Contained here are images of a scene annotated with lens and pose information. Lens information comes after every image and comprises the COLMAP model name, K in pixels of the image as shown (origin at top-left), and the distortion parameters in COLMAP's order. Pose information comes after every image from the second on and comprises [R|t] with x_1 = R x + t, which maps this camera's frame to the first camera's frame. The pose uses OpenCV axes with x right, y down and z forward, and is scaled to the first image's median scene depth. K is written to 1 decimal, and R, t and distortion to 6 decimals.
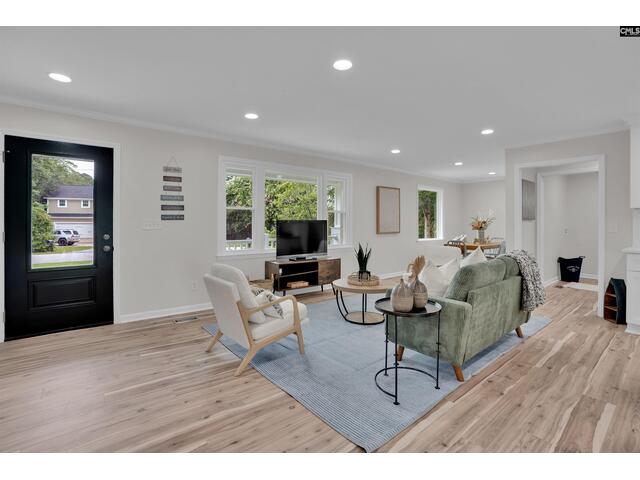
lens RADIAL K [[307.5, 0, 322.3], [0, 307.5, 229.5], [0, 0, 1]] dist [-0.060737, 0.024748]
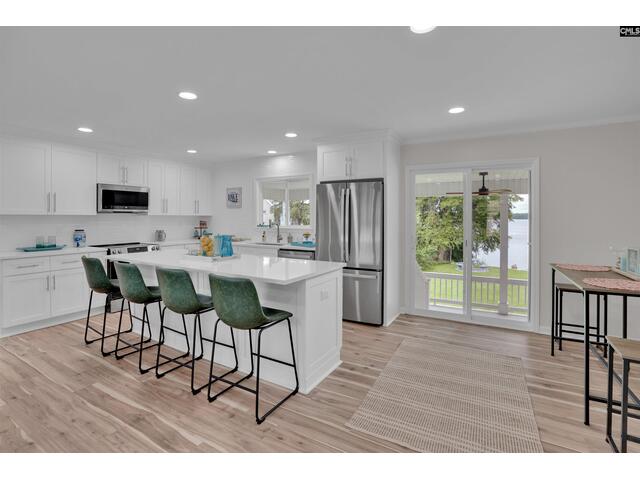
lens RADIAL K [[312.2, 0, 321.0], [0, 312.2, 219.5], [0, 0, 1]] dist [-0.060688, 0.024405]
pose [[-0.343995, -0.012314, 0.938891, -0.260462], [0.018362, 0.999635, 0.019838, -0.049419], [-0.938792, 0.024064, -0.343643, 0.272109]]
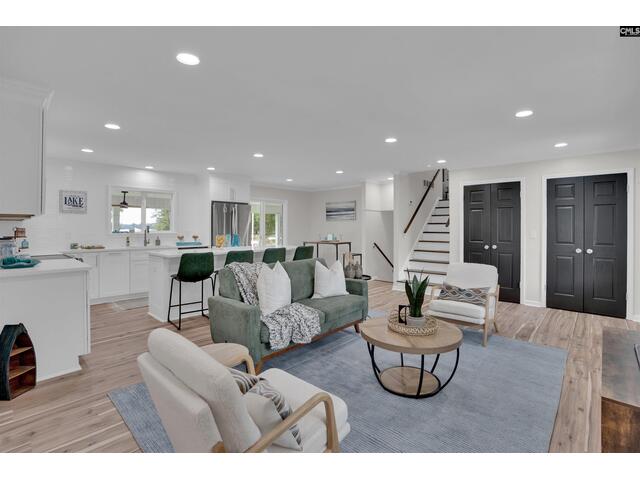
lens RADIAL K [[307.5, 0, 322.3], [0, 307.5, 229.5], [0, 0, 1]] dist [-0.060737, 0.024748]
pose [[-0.991018, -0.004549, -0.133654, 0.416962], [-0.008280, 0.999591, 0.027378, -0.056410], [0.133475, 0.028238, -0.990650, 1.617681]]
